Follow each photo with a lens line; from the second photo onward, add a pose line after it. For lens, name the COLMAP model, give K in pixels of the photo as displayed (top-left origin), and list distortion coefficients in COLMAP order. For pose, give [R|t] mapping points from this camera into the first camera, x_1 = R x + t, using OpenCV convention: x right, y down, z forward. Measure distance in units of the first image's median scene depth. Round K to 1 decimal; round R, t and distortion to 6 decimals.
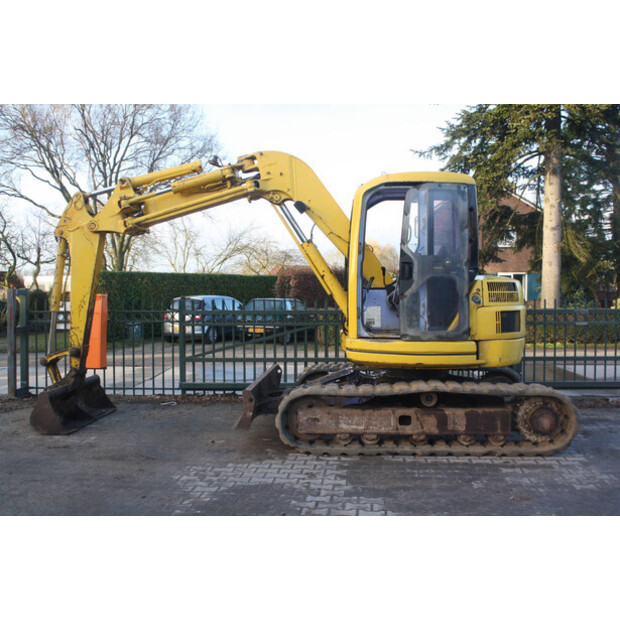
lens RADIAL K [[613.0, 0, 310.0], [0, 613.0, 310.0], [0, 0, 1]] dist [-0.085342, 0.005333]
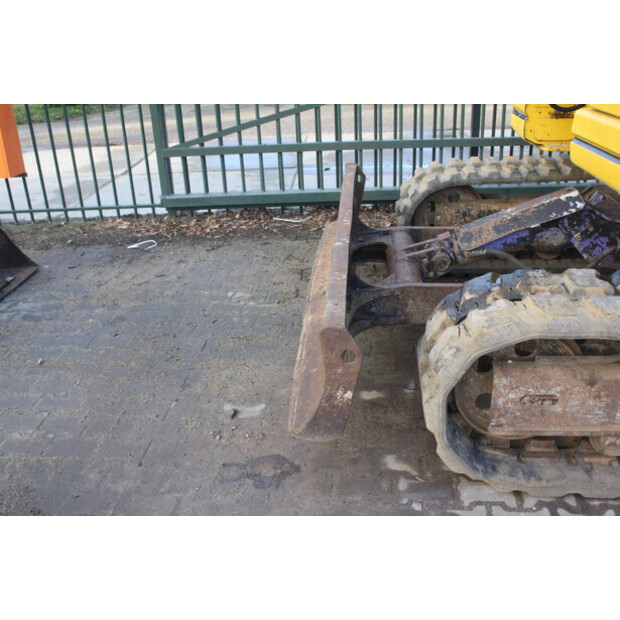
lens RADIAL K [[613.0, 0, 310.0], [0, 613.0, 310.0], [0, 0, 1]] dist [-0.085342, 0.005333]
pose [[0.999211, -0.022525, -0.032725, -0.068106], [0.033650, 0.917734, 0.395768, 0.003458], [0.021118, -0.396557, 0.917767, 0.471322]]
